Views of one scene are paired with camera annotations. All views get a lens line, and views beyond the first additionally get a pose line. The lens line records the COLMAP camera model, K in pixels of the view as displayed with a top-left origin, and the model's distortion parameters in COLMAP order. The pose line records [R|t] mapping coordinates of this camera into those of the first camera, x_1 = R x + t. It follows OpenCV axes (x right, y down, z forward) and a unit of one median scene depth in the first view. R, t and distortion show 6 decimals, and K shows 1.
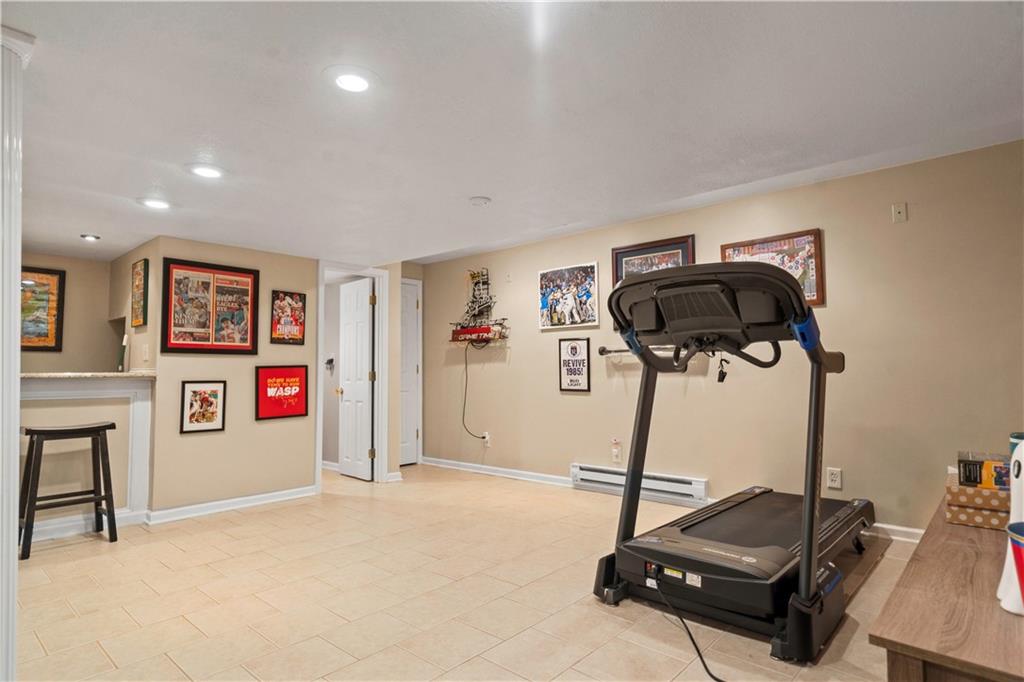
lens RADIAL K [[560.8, 0, 506.7], [0, 560.8, 341.1], [0, 0, 1]] dist [0.007064, -0.000685]
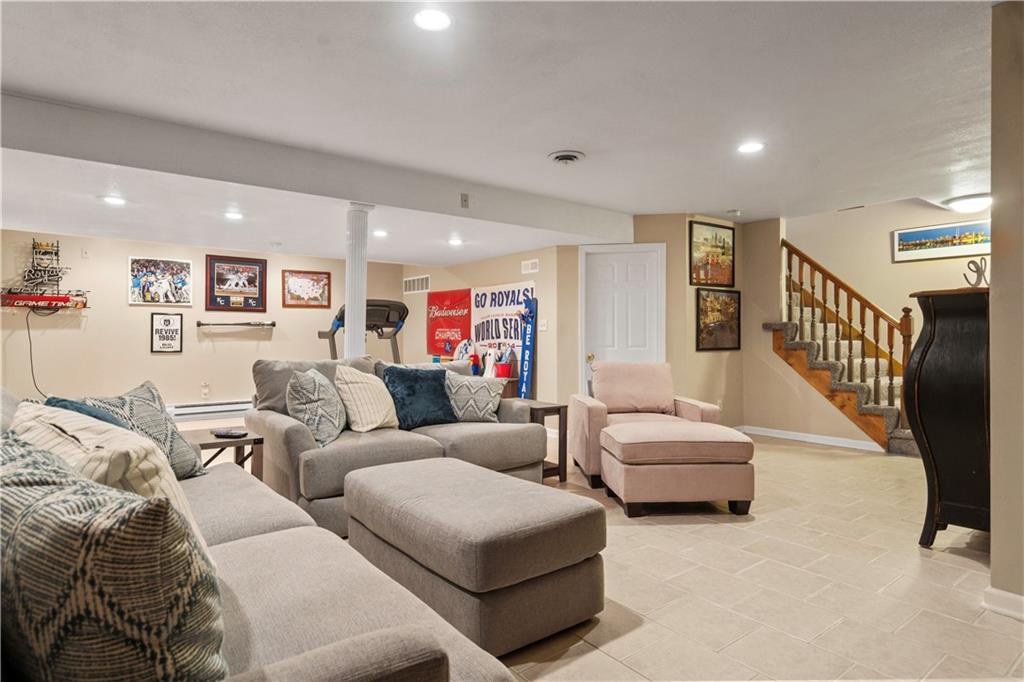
lens RADIAL K [[560.8, 0, 494.8], [0, 560.8, 334.3], [0, 0, 1]] dist [0.007064, -0.000685]
pose [[0.181224, 0.009936, 0.983392, -1.182644], [-0.056640, 0.998395, 0.000350, 0.000567], [-0.981809, -0.055763, 0.181495, -0.021751]]
